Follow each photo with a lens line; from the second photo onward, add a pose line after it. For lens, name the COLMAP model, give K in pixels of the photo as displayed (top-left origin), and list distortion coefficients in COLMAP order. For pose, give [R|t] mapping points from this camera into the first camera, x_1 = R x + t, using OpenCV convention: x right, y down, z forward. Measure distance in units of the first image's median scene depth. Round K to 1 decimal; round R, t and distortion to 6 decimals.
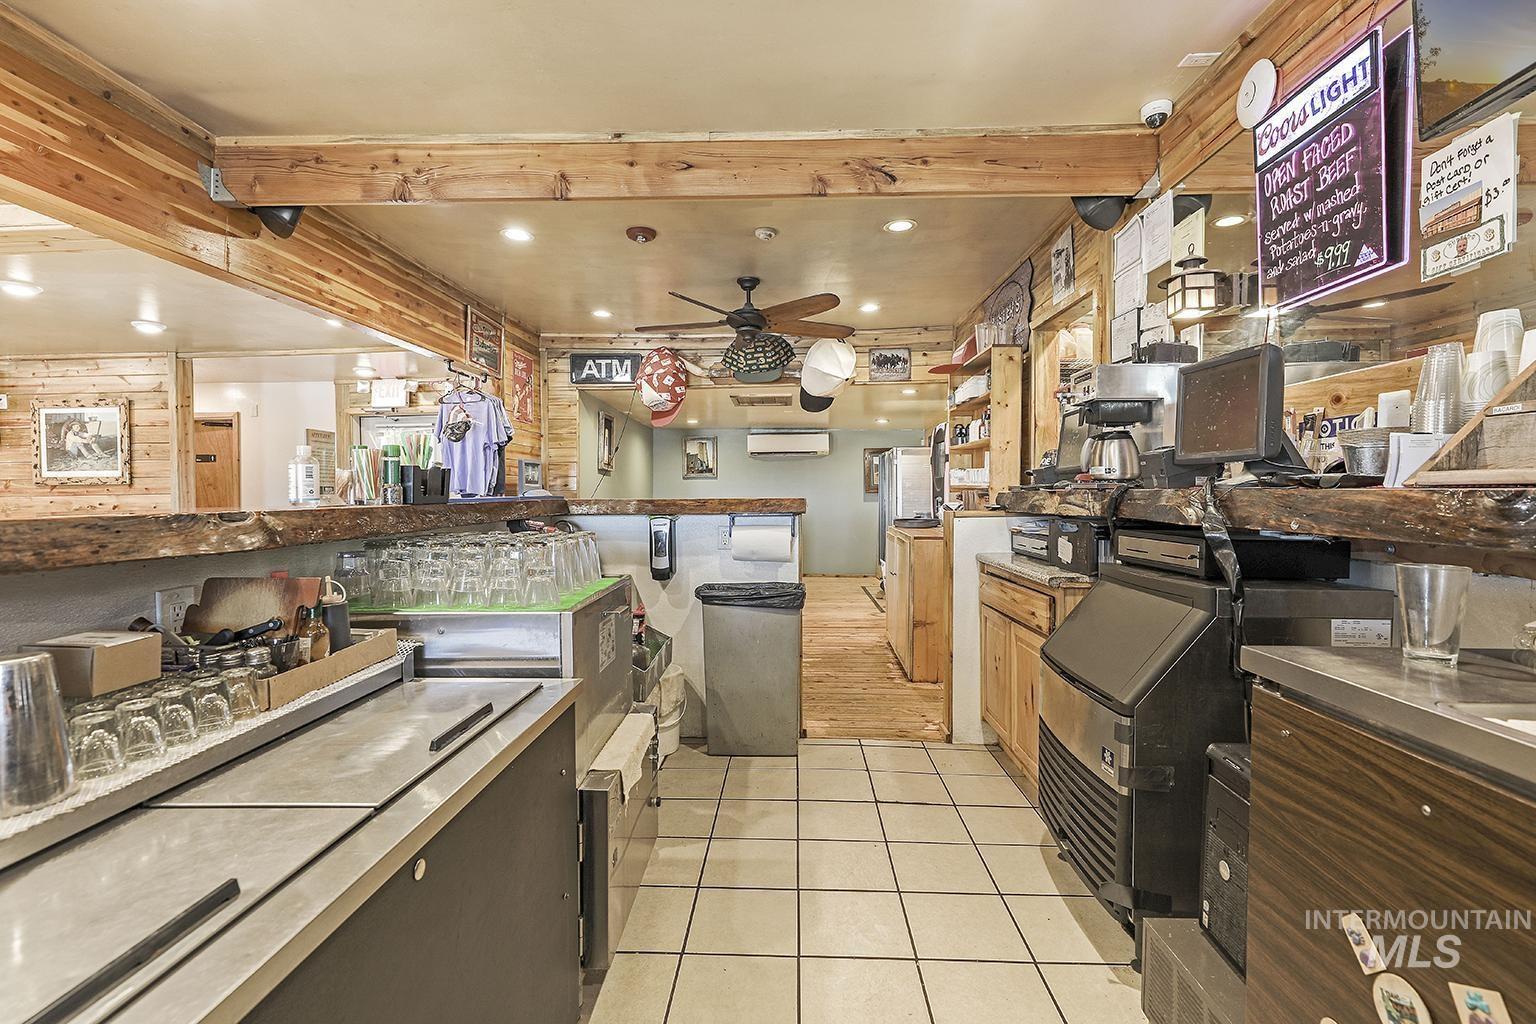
lens RADIAL K [[698.8, 0, 763.6], [0, 698.8, 501.6], [0, 0, 1]] dist [-0.009328, 0.006195]
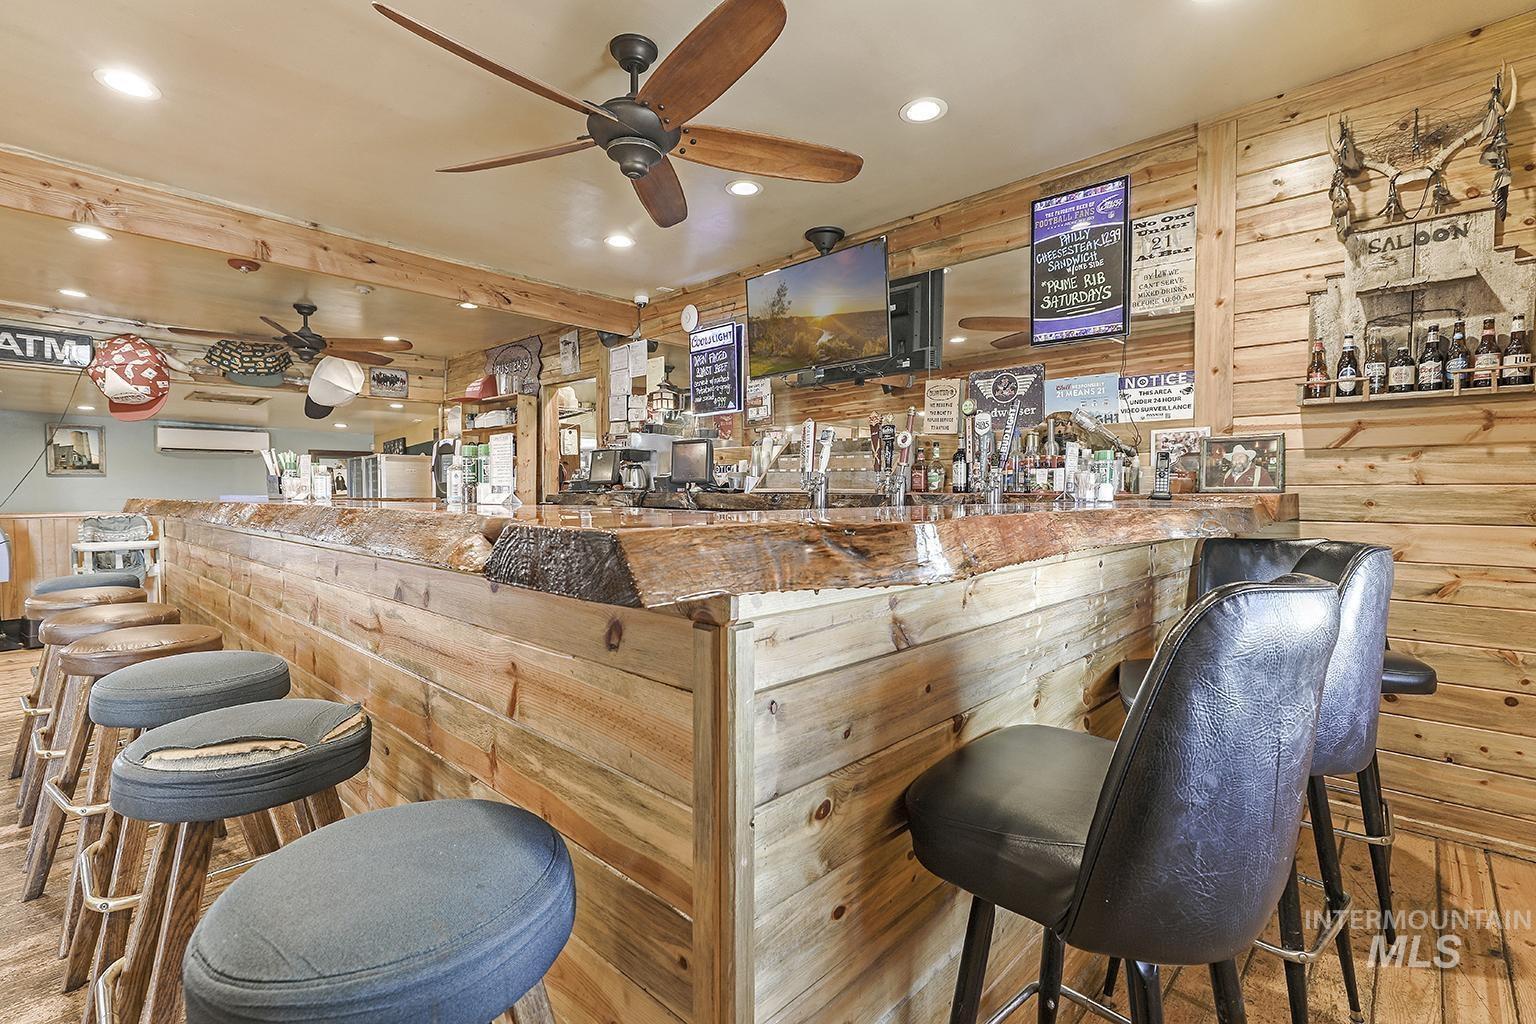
lens RADIAL K [[702.8, 0, 768.2], [0, 702.8, 502.6], [0, 0, 1]] dist [-0.010928, 0.006297]
pose [[0.658603, -0.003235, 0.752483, -0.755866], [0.005598, 0.999984, -0.000601, 0.012979], [-0.752469, 0.004608, 0.658611, -0.618927]]
